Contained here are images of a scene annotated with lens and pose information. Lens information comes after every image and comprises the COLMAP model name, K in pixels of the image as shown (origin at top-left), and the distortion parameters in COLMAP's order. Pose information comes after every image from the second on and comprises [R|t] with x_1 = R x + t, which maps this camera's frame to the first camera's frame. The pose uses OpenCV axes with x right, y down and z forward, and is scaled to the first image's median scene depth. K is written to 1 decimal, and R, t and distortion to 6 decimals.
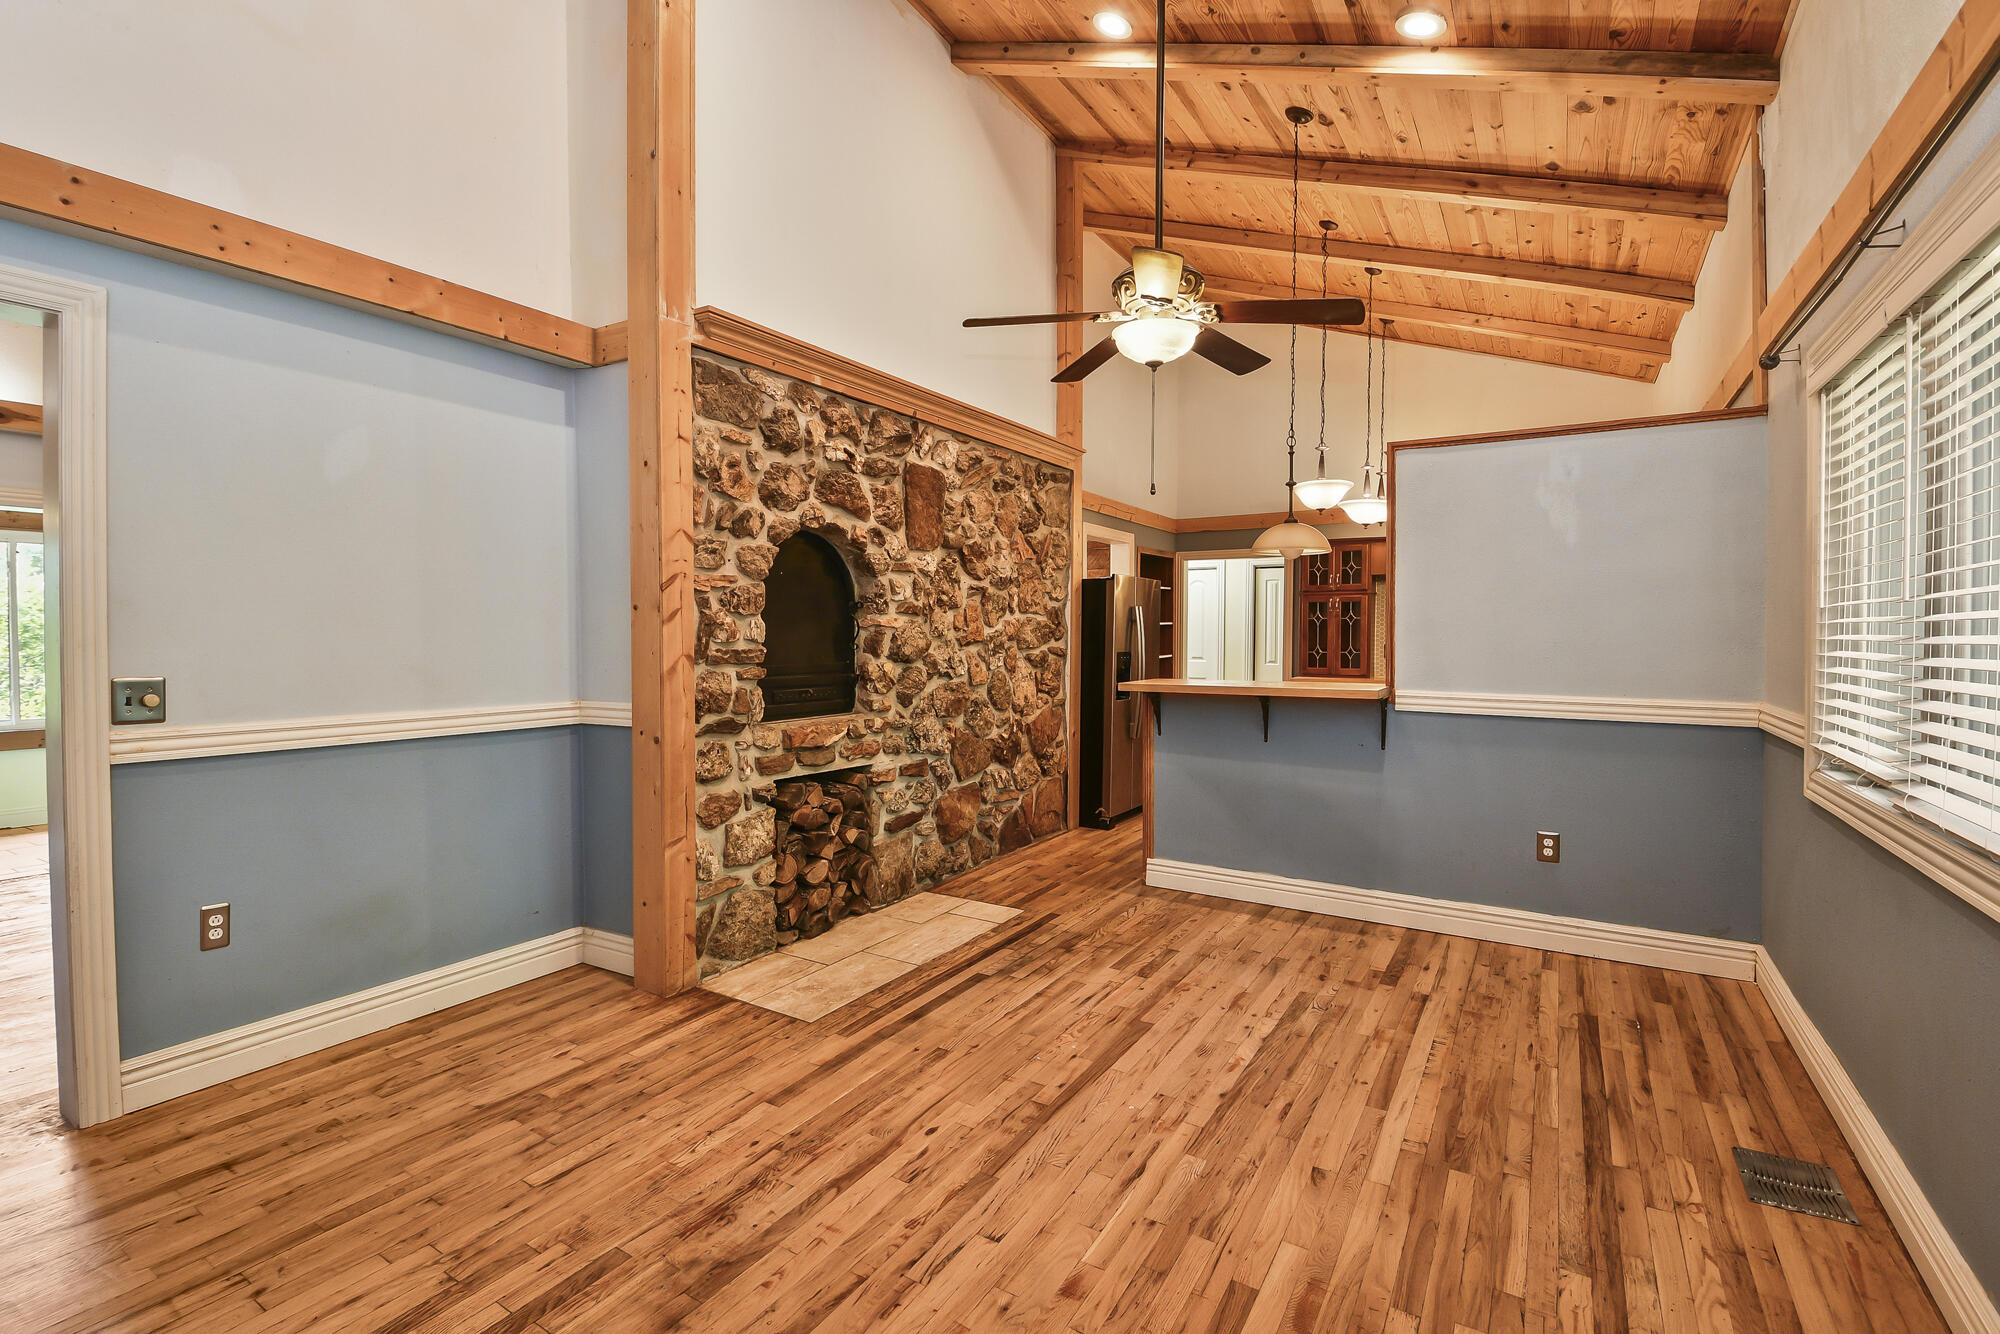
lens RADIAL K [[944.7, 0, 992.8], [0, 944.7, 649.6], [0, 0, 1]] dist [-0.022320, -0.001608]
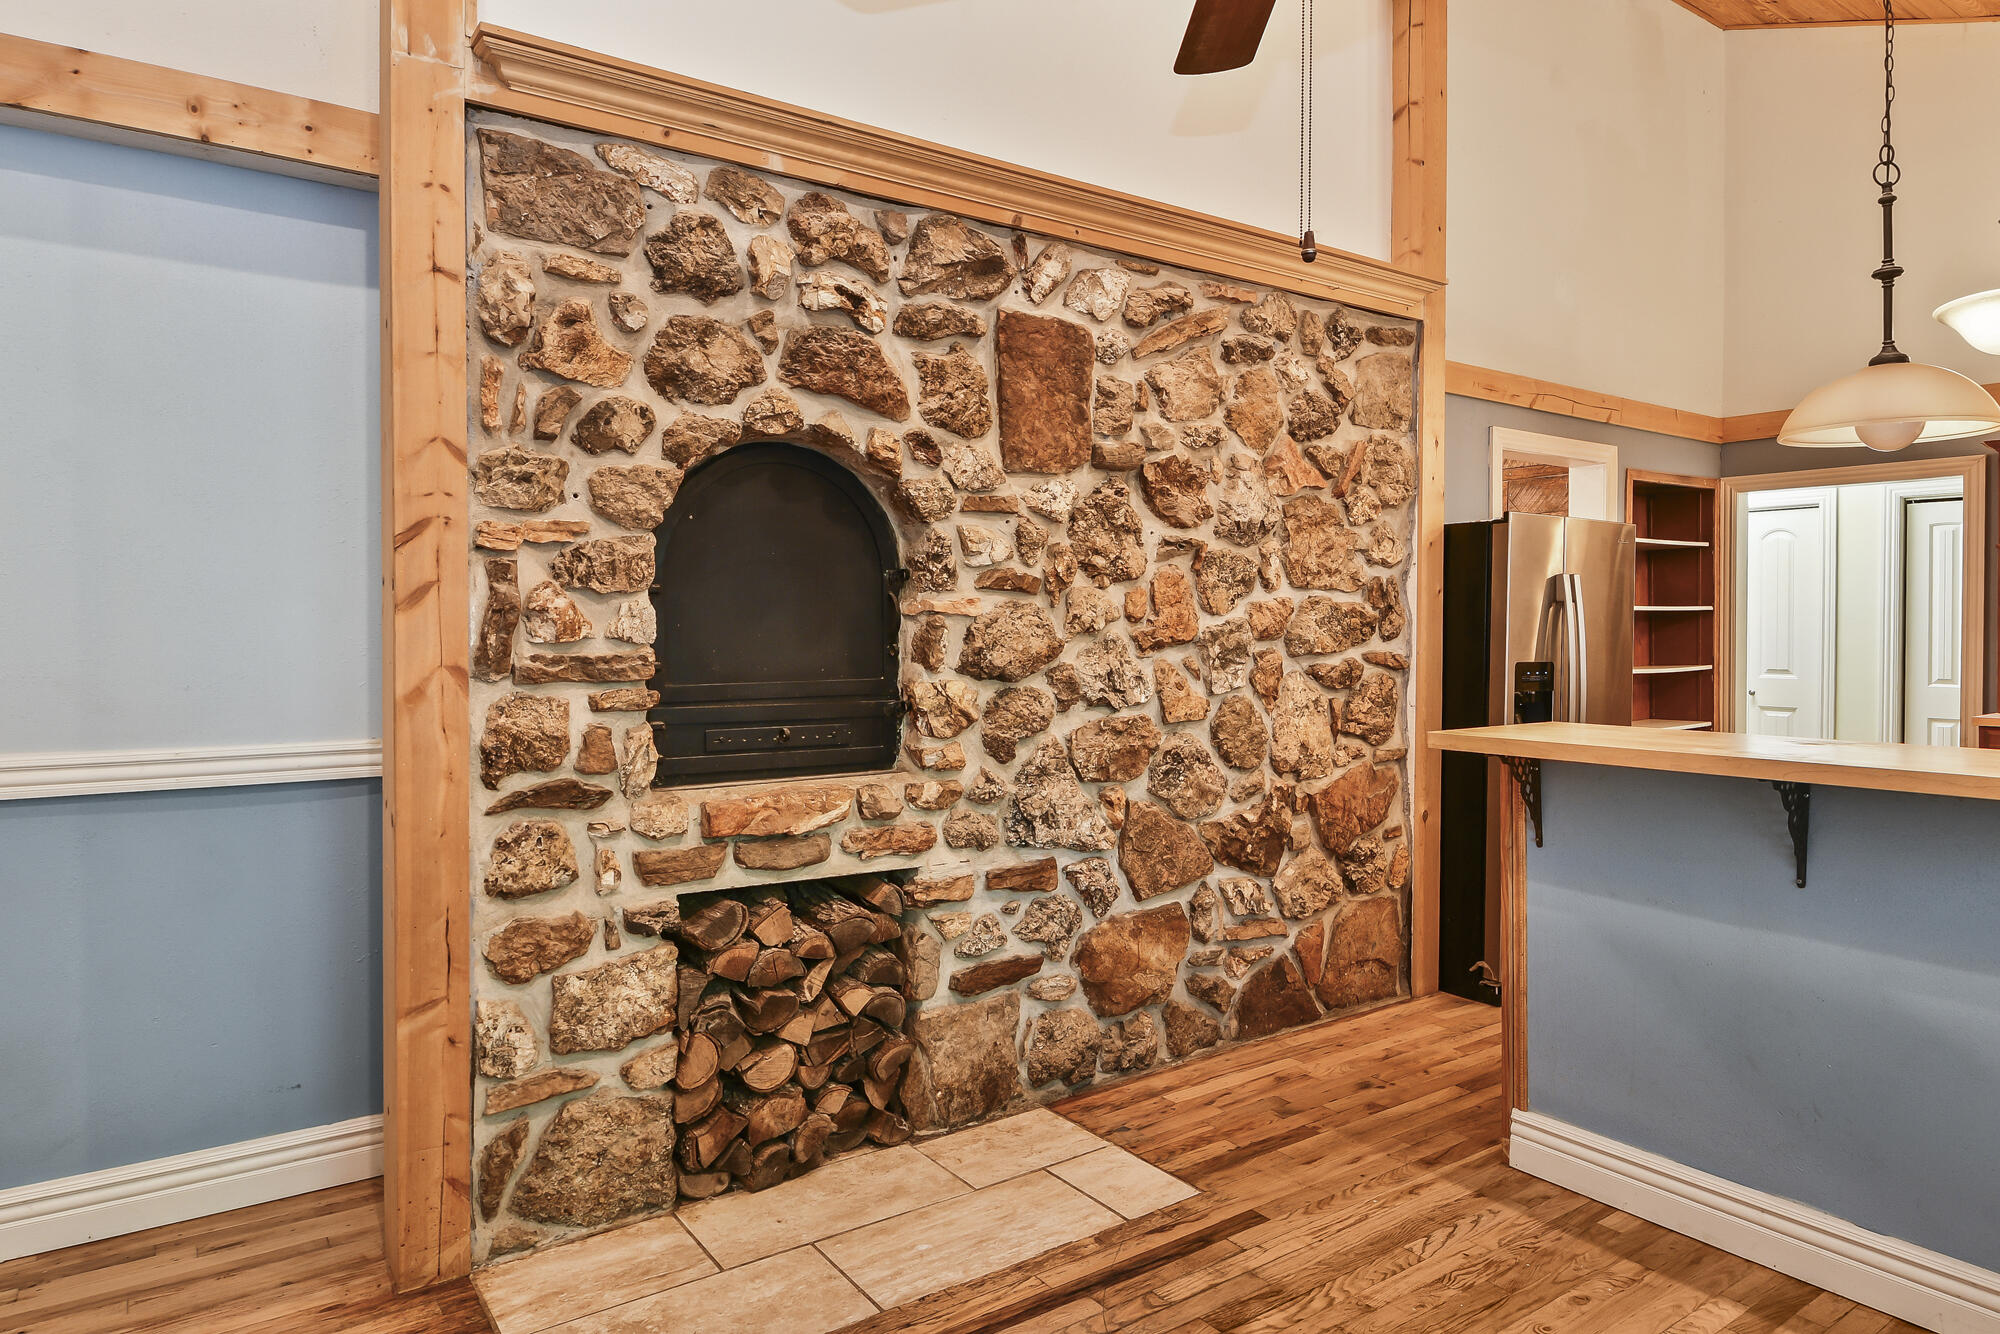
lens RADIAL K [[1203.0, 0, 964.9], [0, 1203.0, 625.0], [0, 0, 1]] dist [0.009778, -0.016239]
pose [[0.907607, 0.001369, -0.419818, 0.208730], [-0.008274, 0.999859, -0.014628, -0.009055], [0.419739, 0.016750, 0.907490, 0.422913]]
